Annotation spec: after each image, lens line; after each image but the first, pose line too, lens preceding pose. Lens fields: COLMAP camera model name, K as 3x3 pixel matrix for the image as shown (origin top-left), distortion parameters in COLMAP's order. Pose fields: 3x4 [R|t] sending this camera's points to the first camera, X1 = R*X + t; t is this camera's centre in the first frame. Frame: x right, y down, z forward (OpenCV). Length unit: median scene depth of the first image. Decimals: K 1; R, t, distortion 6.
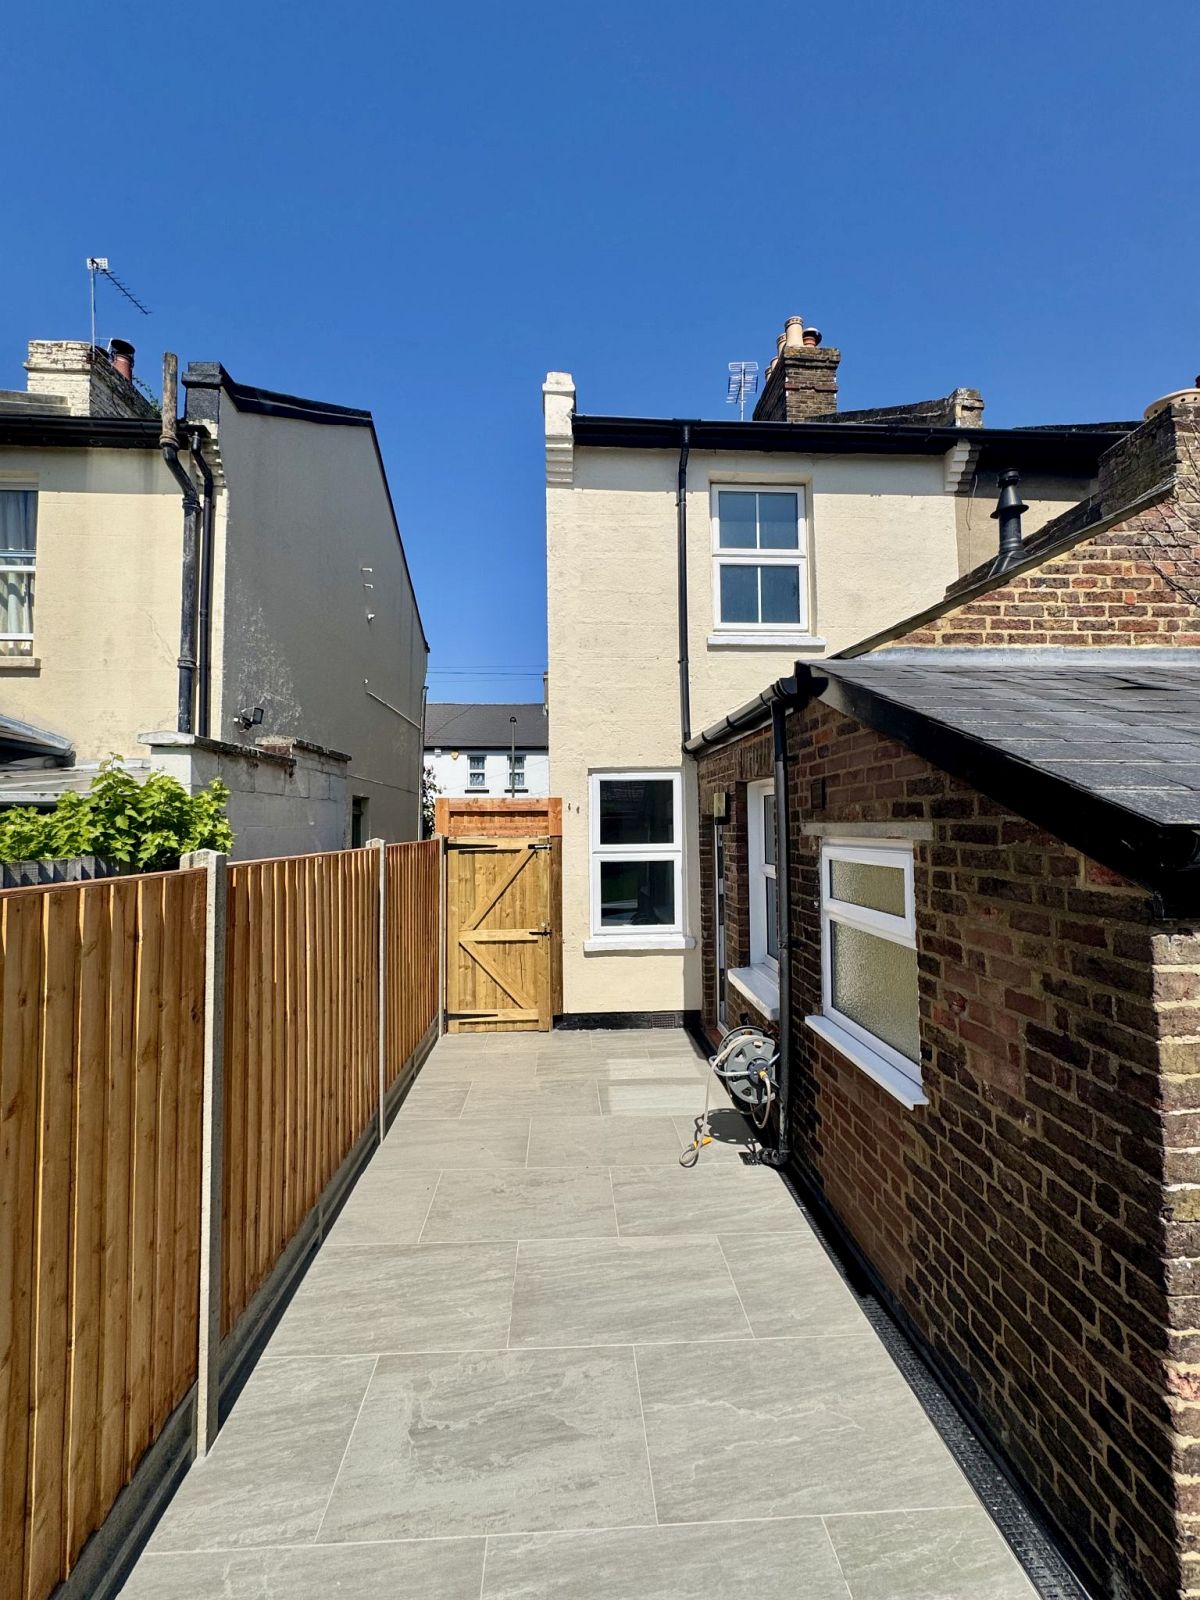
lens RADIAL K [[642.8, 0, 600.0], [0, 642.8, 800.0], [0, 0, 1]] dist [-0.001403, 0.000052]
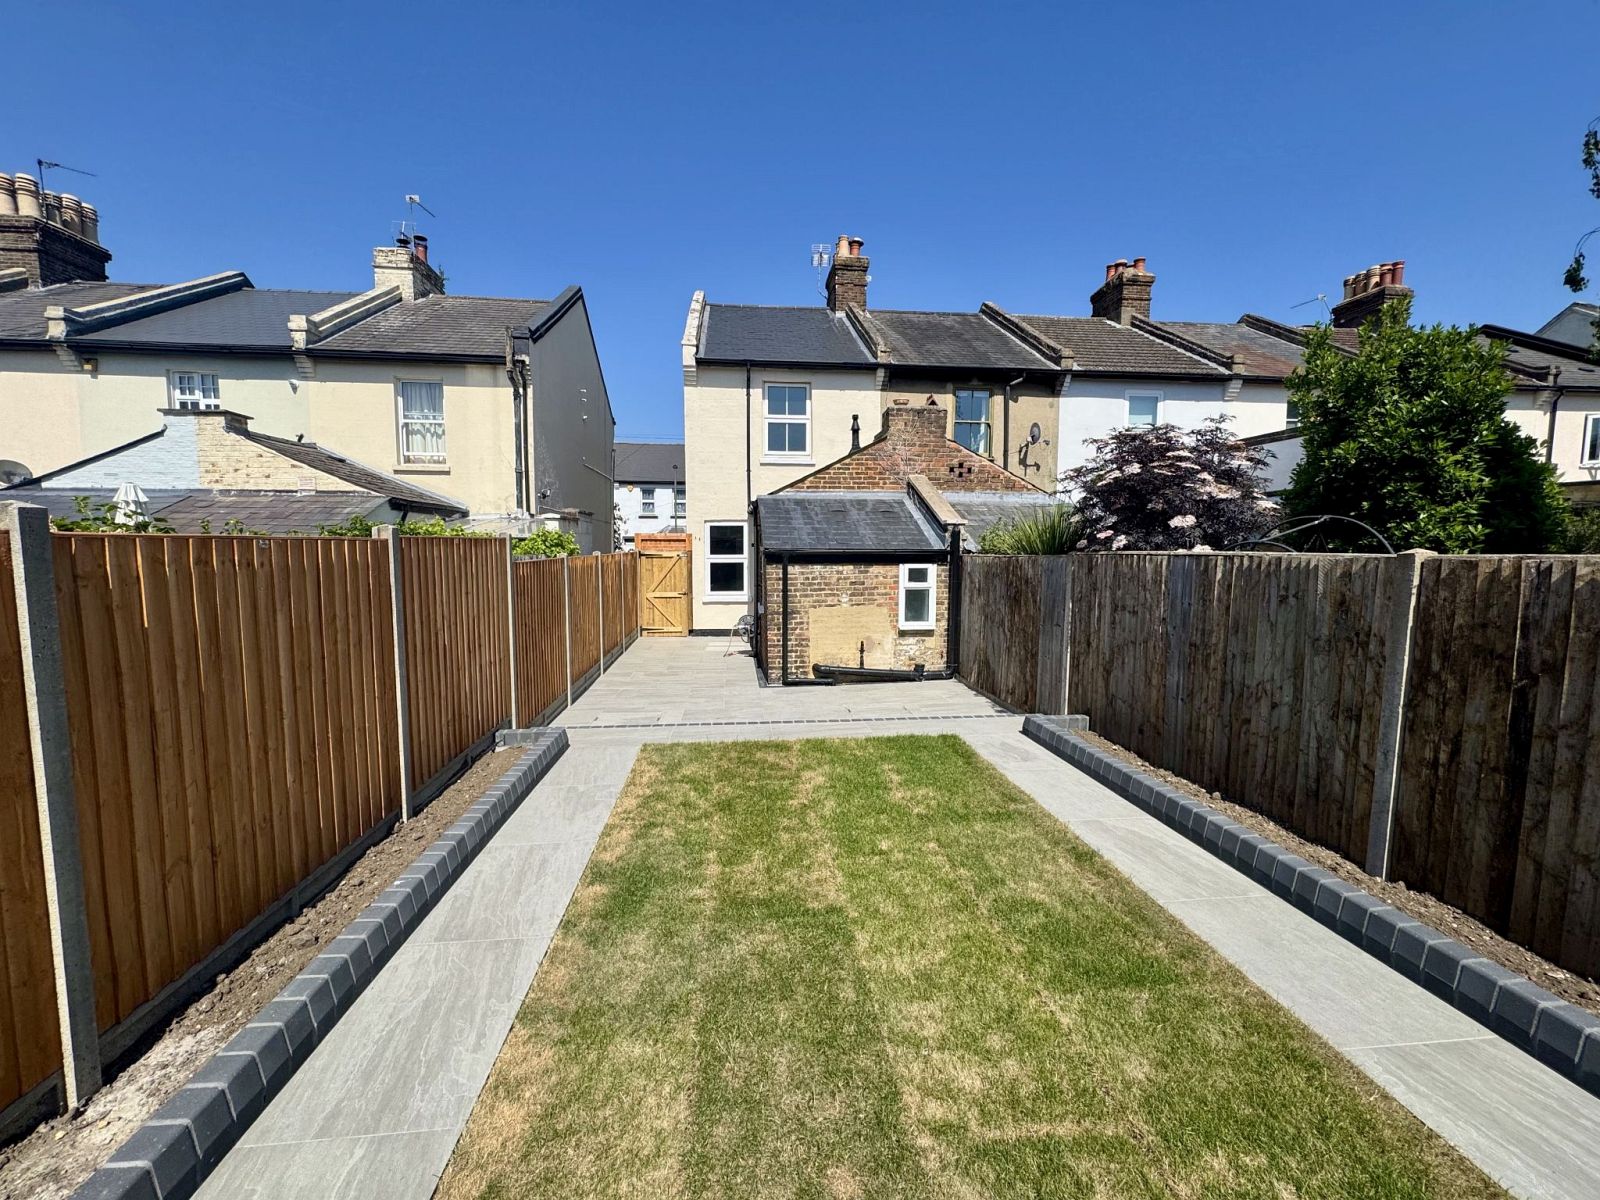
lens RADIAL K [[642.8, 0, 800.0], [0, 642.8, 600.0], [0, 0, 1]] dist [-0.001403, 0.000052]
pose [[0.998859, 0.007597, 0.047157, 0.204837], [-0.013411, 0.992164, 0.124224, -0.055232], [-0.045843, -0.124715, 0.991133, -1.214768]]
